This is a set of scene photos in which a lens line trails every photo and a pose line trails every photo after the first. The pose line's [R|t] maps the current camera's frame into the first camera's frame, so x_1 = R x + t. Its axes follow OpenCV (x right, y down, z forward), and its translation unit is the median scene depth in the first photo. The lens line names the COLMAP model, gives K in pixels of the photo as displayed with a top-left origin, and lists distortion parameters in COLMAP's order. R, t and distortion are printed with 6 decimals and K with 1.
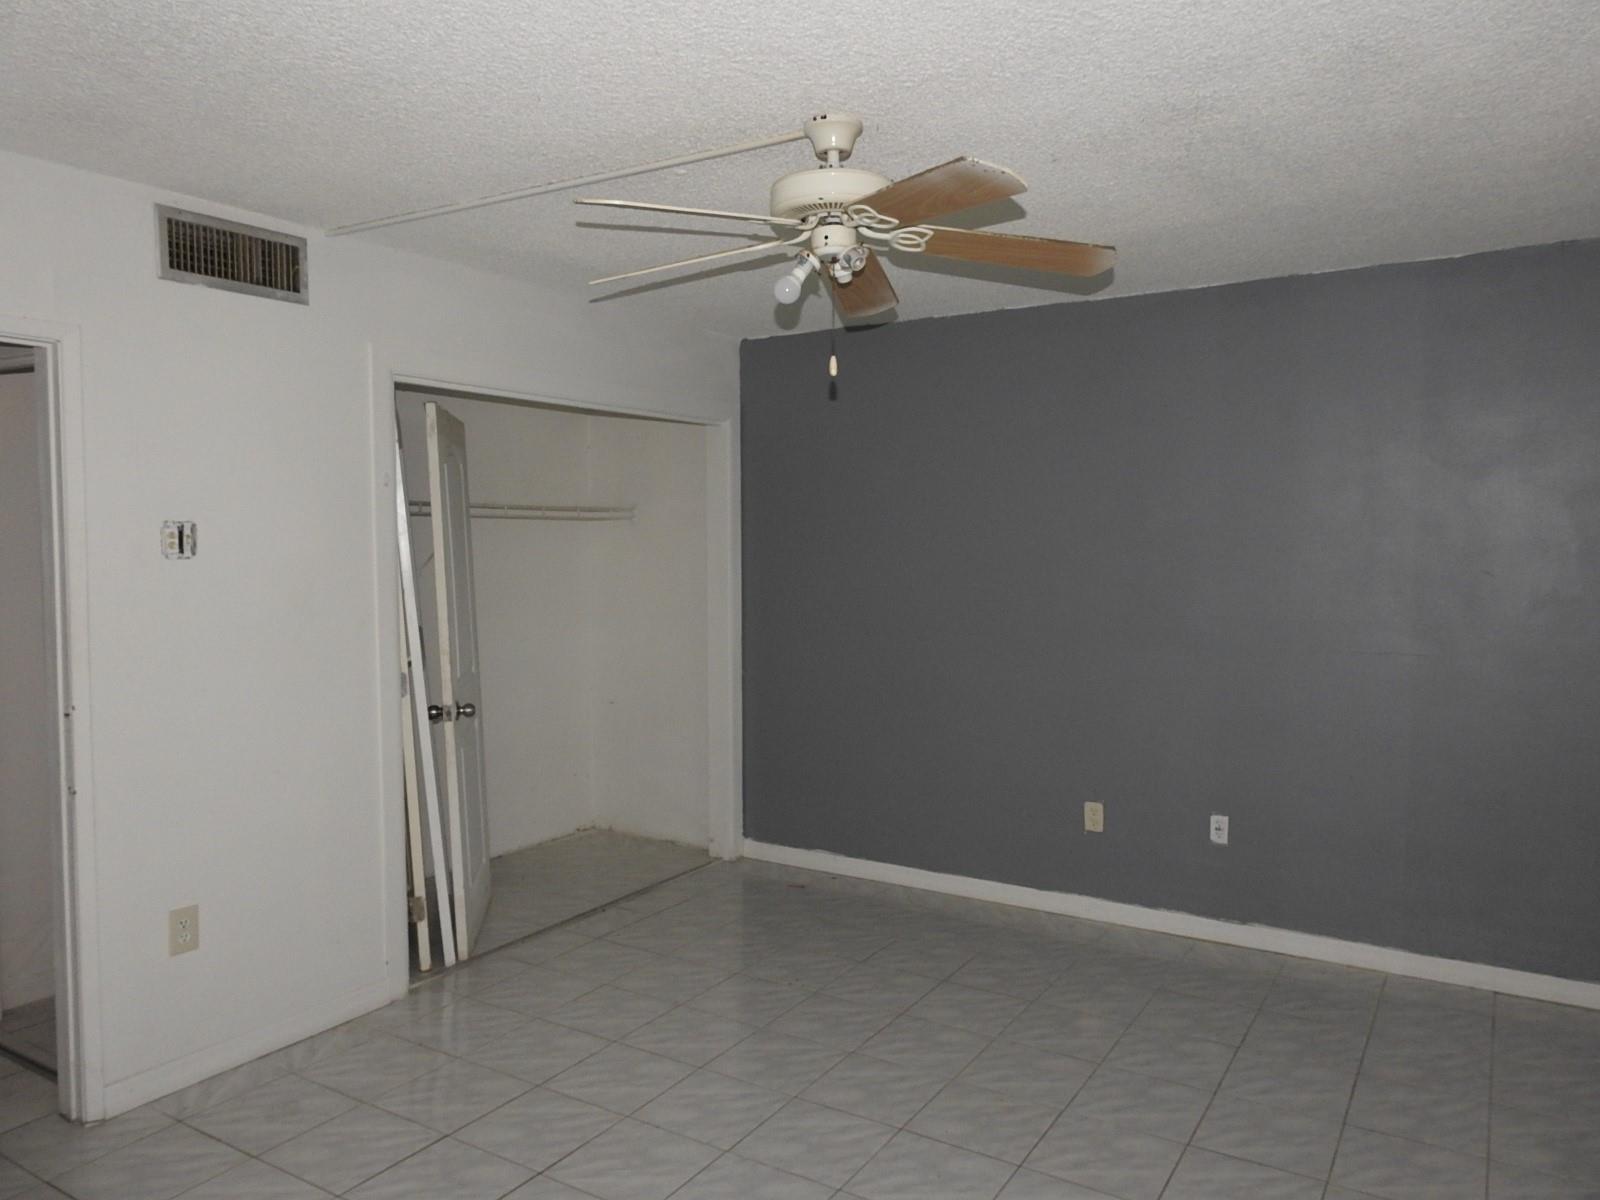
lens RADIAL K [[1138.0, 0, 802.8], [0, 1138.0, 612.0], [0, 0, 1]] dist [-0.016999, 0.002380]
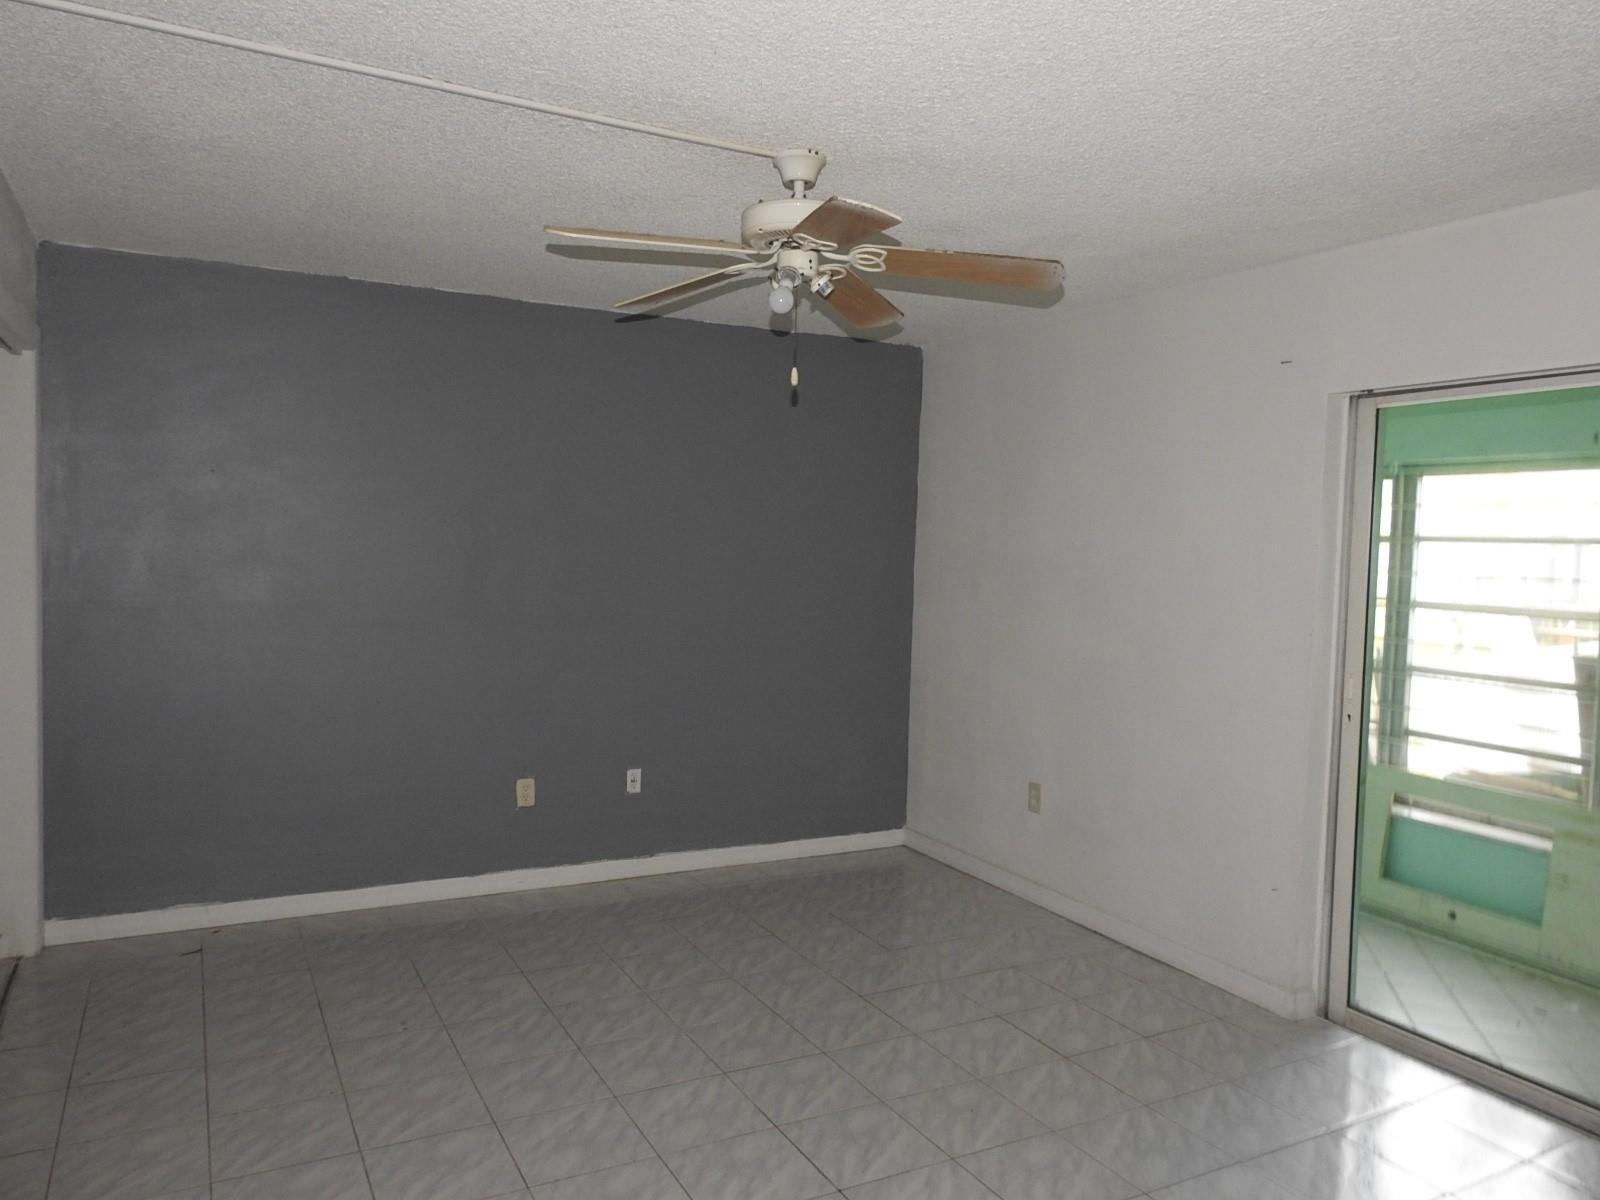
lens RADIAL K [[1138.0, 0, 802.8], [0, 1138.0, 612.0], [0, 0, 1]] dist [-0.016999, 0.002380]
pose [[0.492582, -0.039183, 0.869384, -0.557928], [0.025977, 0.999203, 0.030316, -0.013095], [-0.869878, 0.007651, 0.493207, 0.270237]]
